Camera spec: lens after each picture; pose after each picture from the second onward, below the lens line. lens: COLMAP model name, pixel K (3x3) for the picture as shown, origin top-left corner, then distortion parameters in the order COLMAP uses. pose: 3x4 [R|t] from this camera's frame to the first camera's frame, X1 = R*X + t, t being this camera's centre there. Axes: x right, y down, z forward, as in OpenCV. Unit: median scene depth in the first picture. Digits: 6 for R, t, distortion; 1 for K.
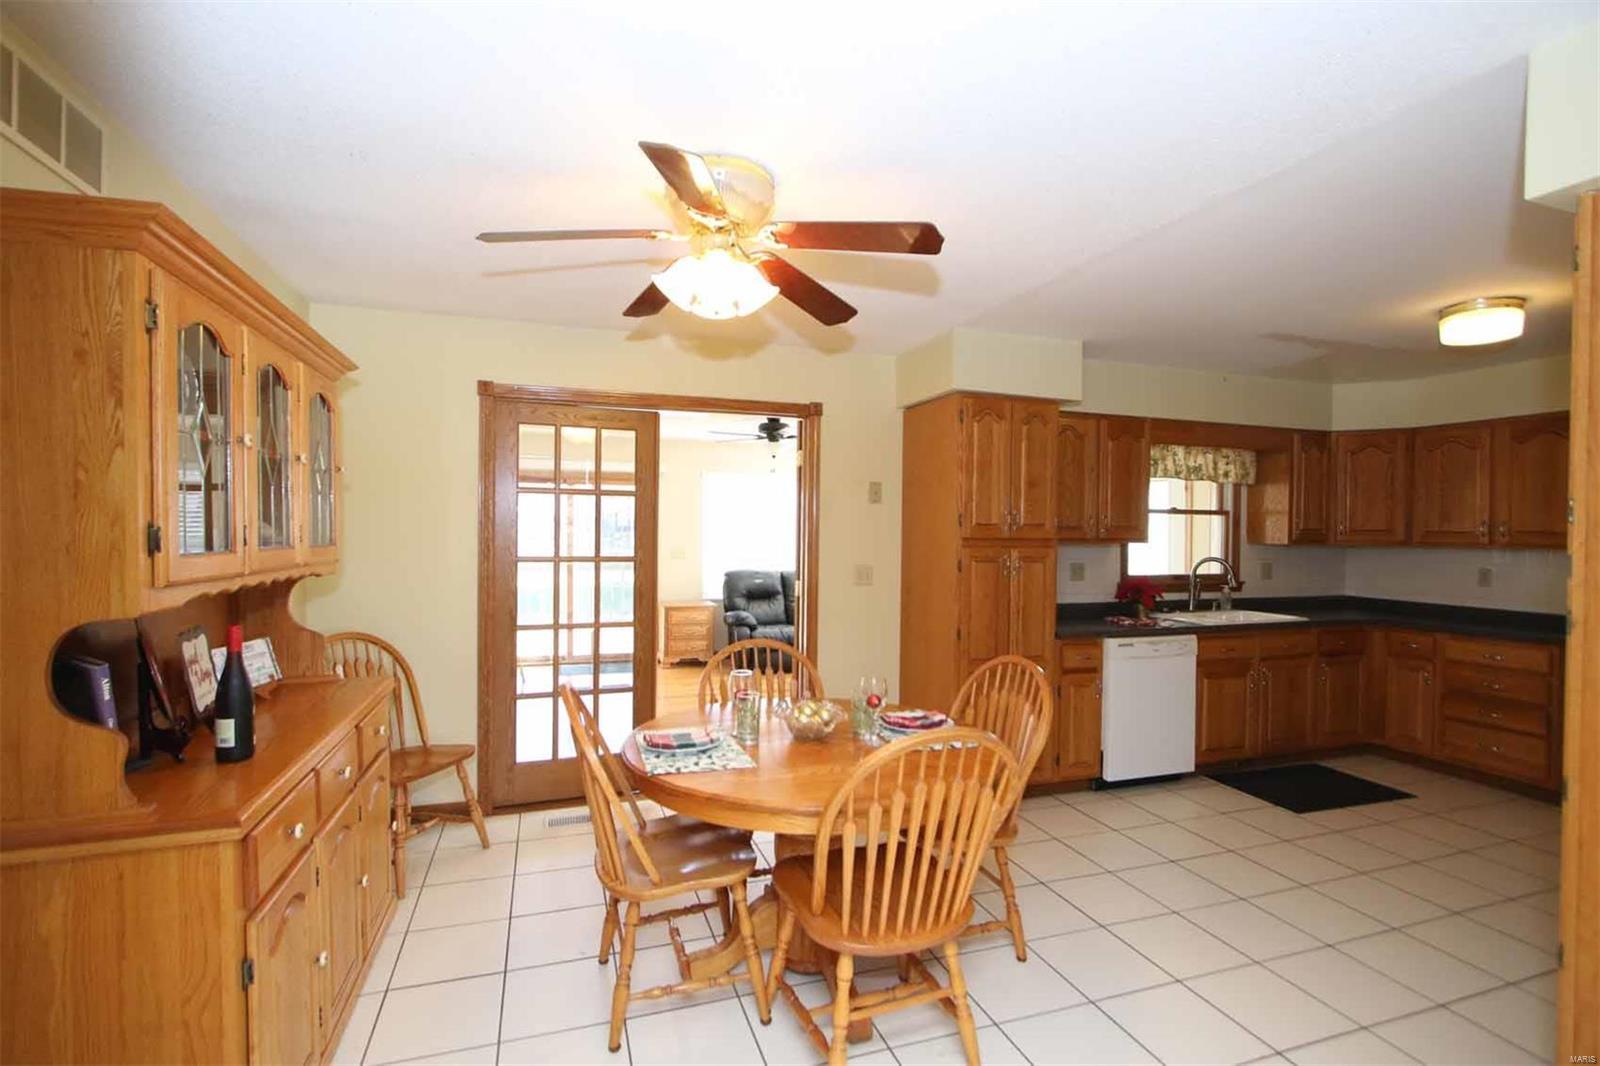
lens RADIAL K [[730.9, 0, 787.9], [0, 730.9, 534.4], [0, 0, 1]] dist [-0.010761, 0.000047]
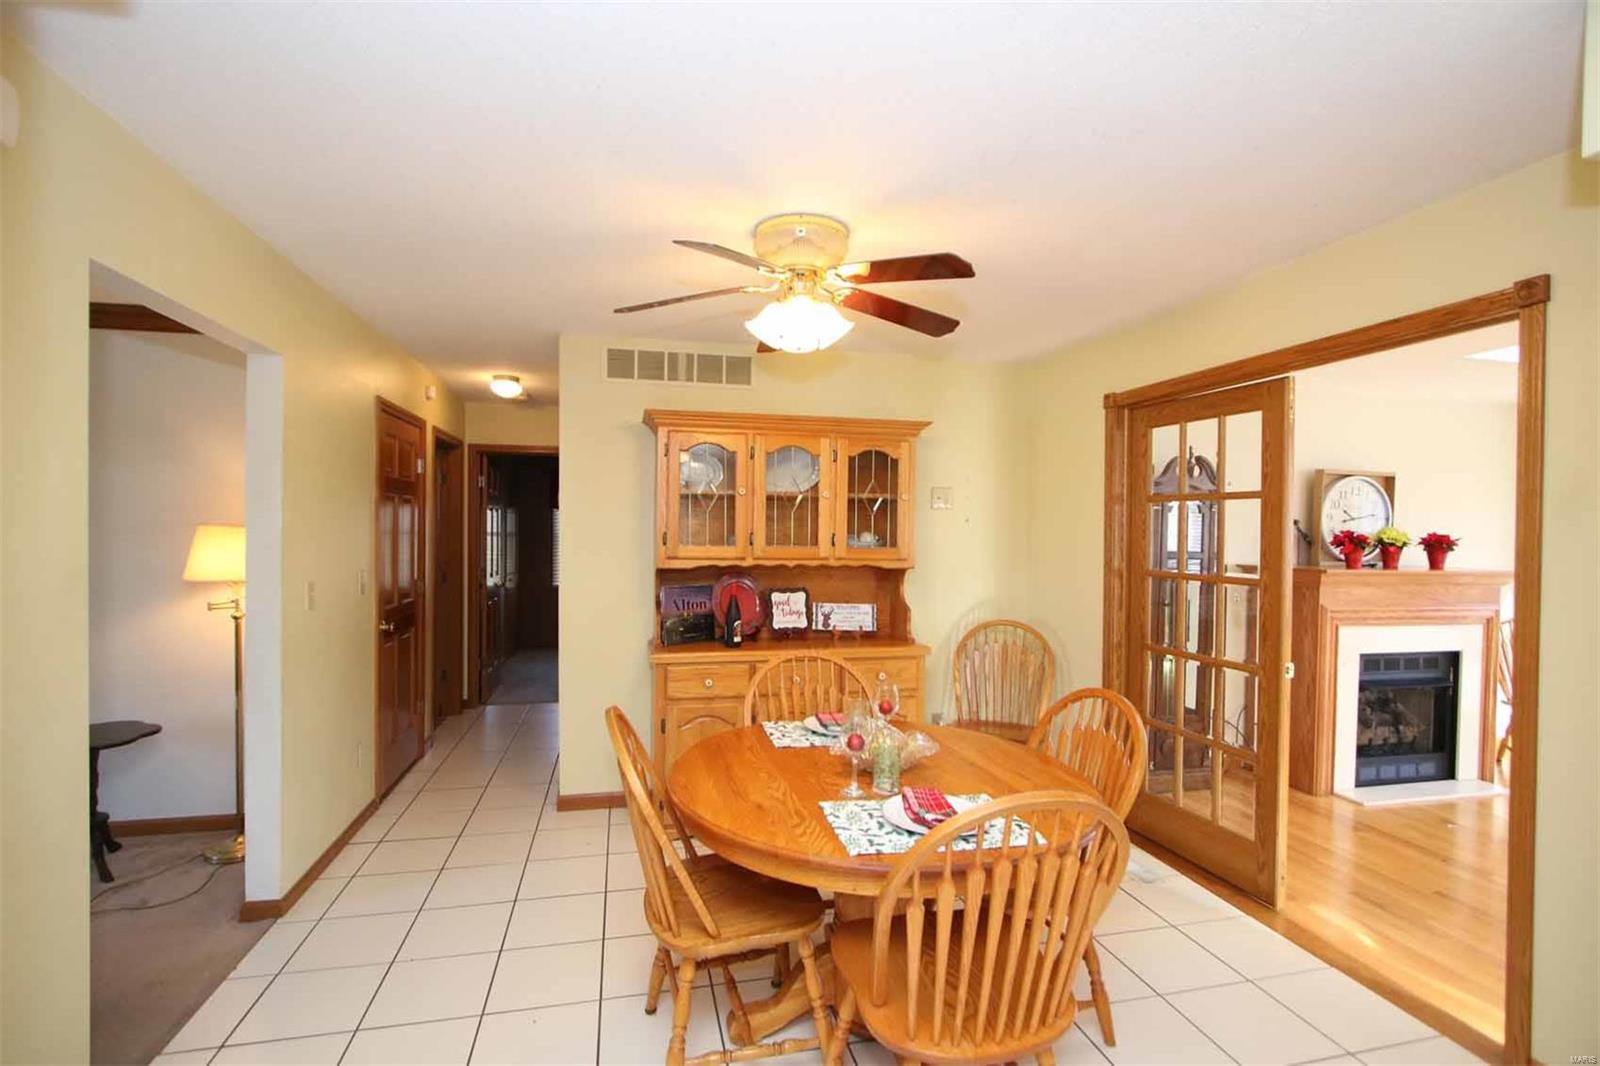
lens RADIAL K [[730.9, 0, 787.9], [0, 730.9, 534.4], [0, 0, 1]] dist [-0.010761, 0.000047]
pose [[-0.091408, -0.004857, -0.995802, 0.508405], [-0.018782, 0.999819, -0.003152, -0.002989], [0.995636, 0.018415, -0.091482, 0.527898]]
